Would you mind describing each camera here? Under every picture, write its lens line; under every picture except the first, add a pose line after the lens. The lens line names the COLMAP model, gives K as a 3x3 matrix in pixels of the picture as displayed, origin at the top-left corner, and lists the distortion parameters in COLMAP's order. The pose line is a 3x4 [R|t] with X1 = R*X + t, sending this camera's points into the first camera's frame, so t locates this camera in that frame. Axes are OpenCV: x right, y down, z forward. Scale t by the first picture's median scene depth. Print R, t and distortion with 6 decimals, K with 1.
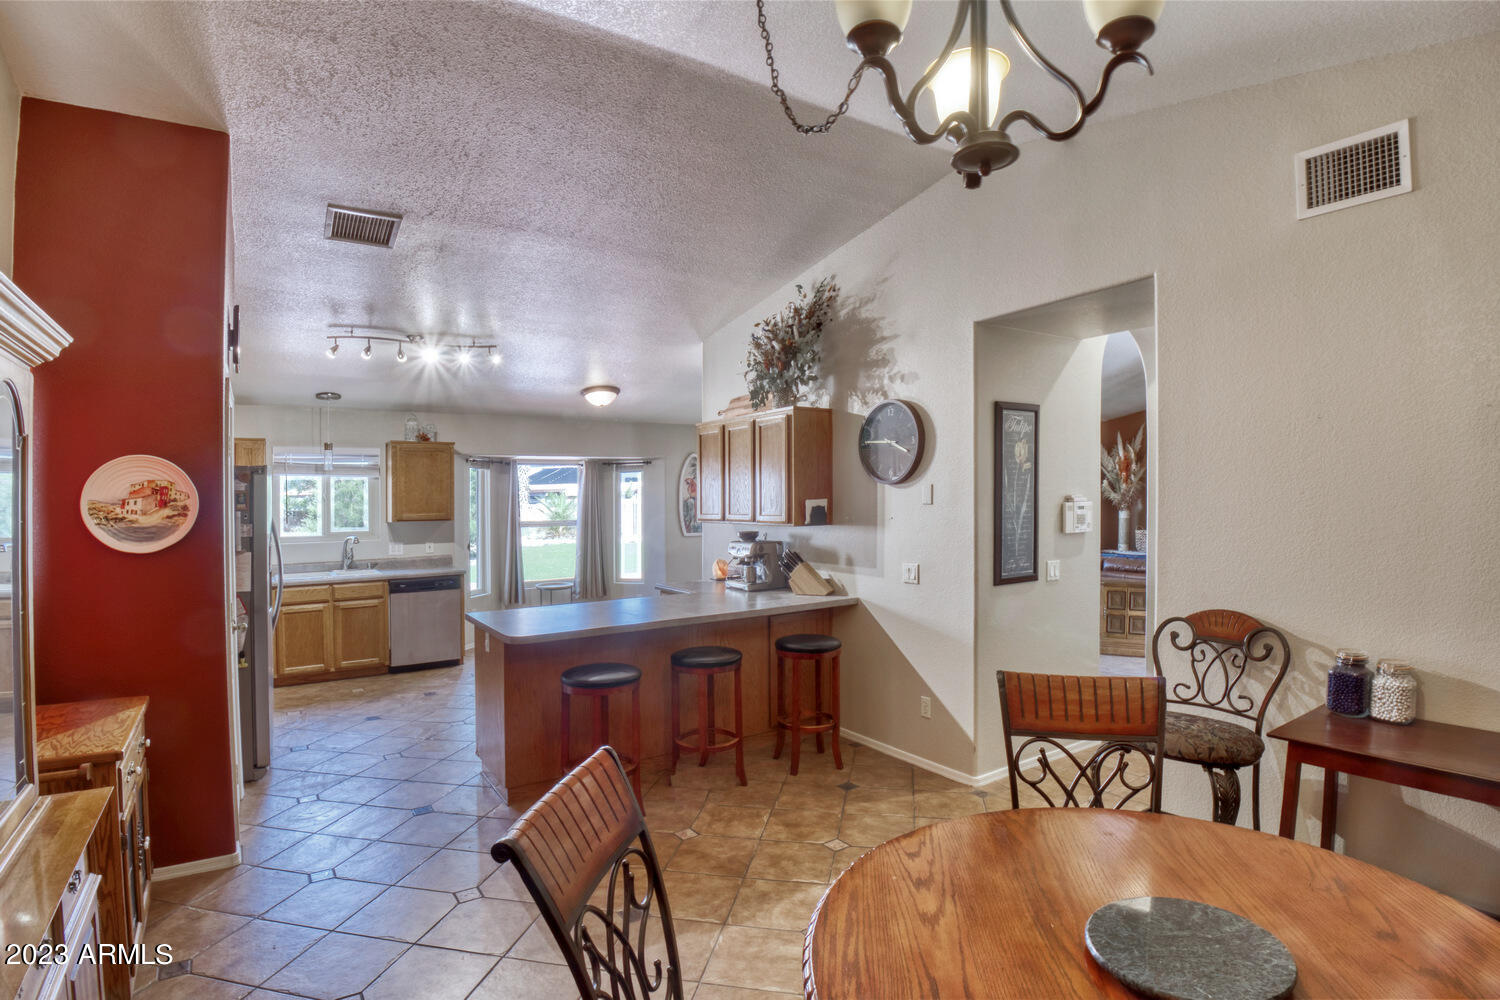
lens RADIAL K [[743.9, 0, 747.1], [0, 743.9, 496.6], [0, 0, 1]] dist [-0.002645, 0.002019]
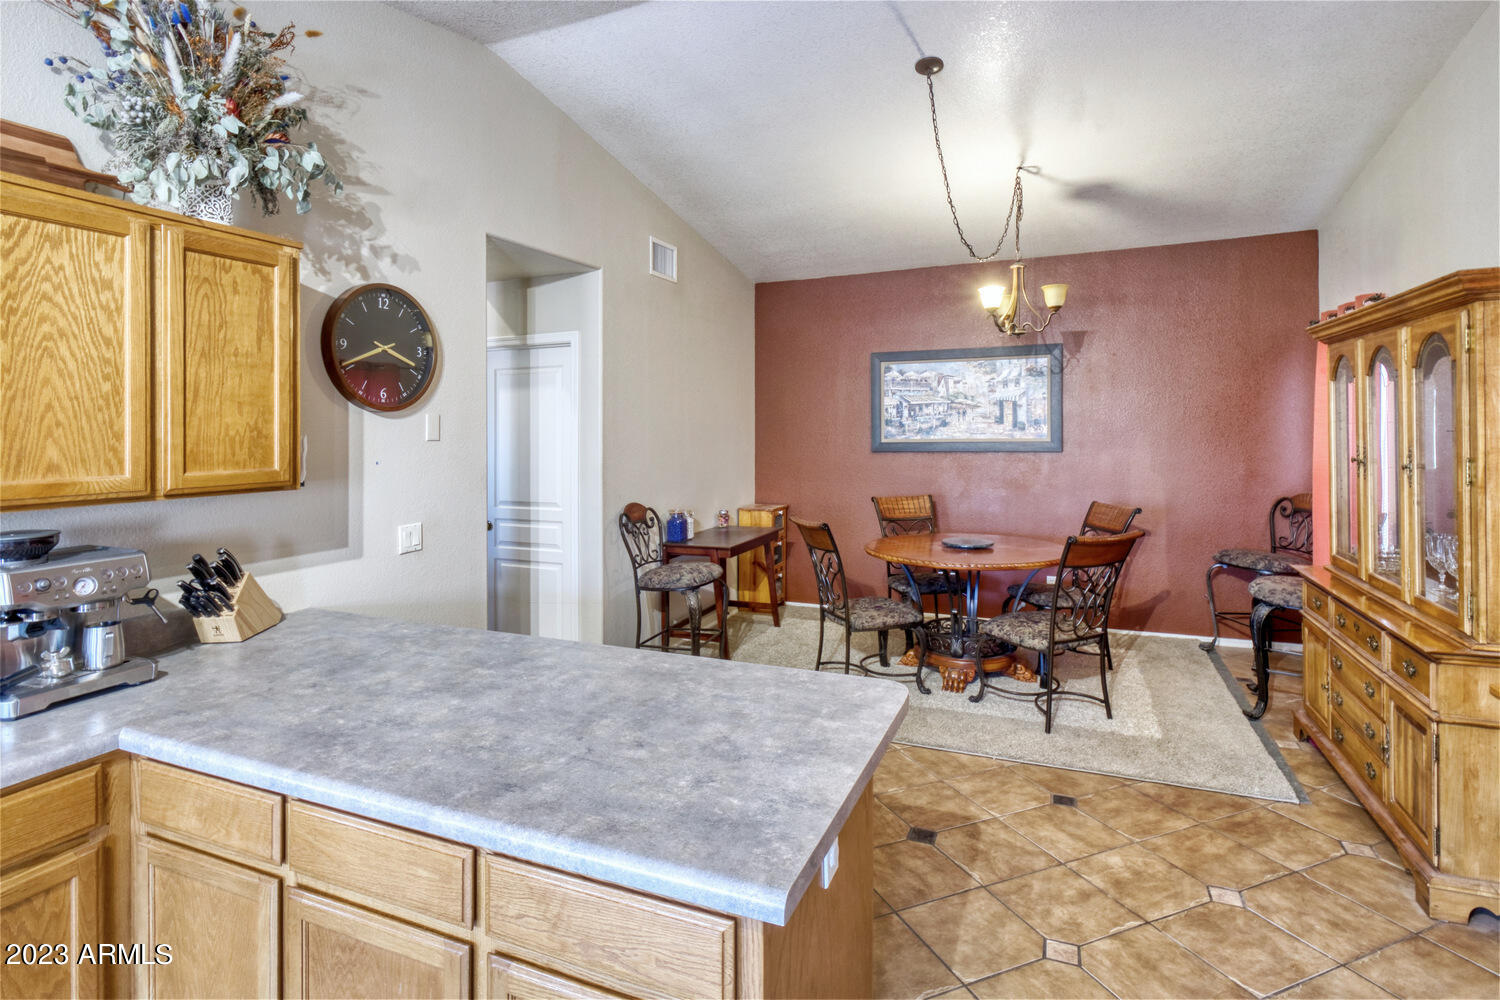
lens RADIAL K [[743.9, 0, 753.9], [0, 743.9, 437.0], [0, 0, 1]] dist [-0.002645, 0.002019]
pose [[-0.541708, -0.002018, 0.840564, -0.810126], [0.003496, 0.999983, 0.004654, 0.005958], [-0.840559, 0.005460, -0.541692, 1.610647]]
